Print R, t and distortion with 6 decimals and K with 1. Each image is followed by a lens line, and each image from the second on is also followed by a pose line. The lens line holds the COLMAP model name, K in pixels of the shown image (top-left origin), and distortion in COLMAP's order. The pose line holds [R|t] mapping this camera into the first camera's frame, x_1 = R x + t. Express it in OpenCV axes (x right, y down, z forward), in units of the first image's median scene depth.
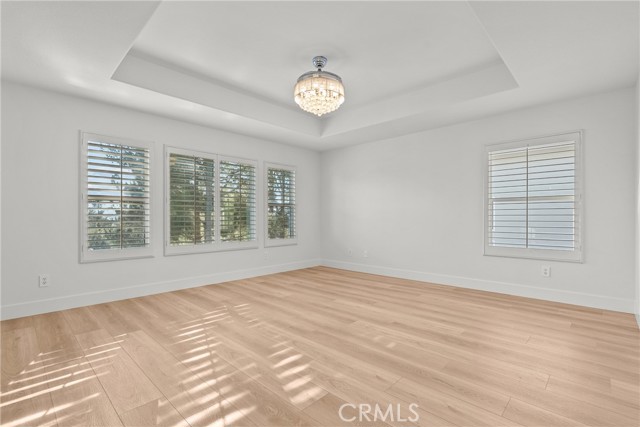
lens RADIAL K [[295.4, 0, 324.1], [0, 295.4, 214.8], [0, 0, 1]] dist [0.001570, 0.000666]
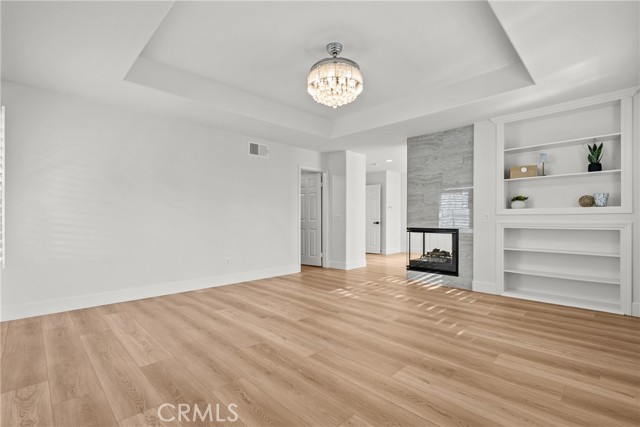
lens RADIAL K [[295.4, 0, 324.1], [0, 295.4, 214.8], [0, 0, 1]] dist [0.001570, 0.000666]
pose [[-0.999645, 0.000784, 0.026646, -0.005717], [0.000297, 0.999833, -0.018284, 0.013315], [-0.026656, -0.018269, -0.999478, 1.914132]]
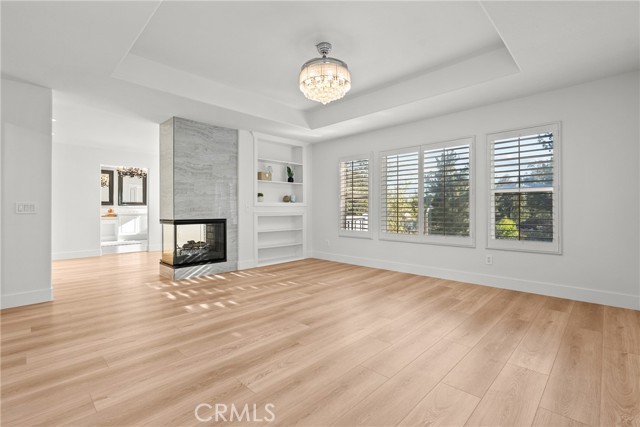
lens RADIAL K [[295.0, 0, 313.5], [0, 295.0, 203.9], [0, 0, 1]] dist [0.003531, 0.000417]
pose [[-0.029786, -0.018539, -0.999384, 0.947340], [0.008924, 0.999783, -0.018812, 0.010656], [0.999516, -0.009479, -0.029614, 0.991075]]
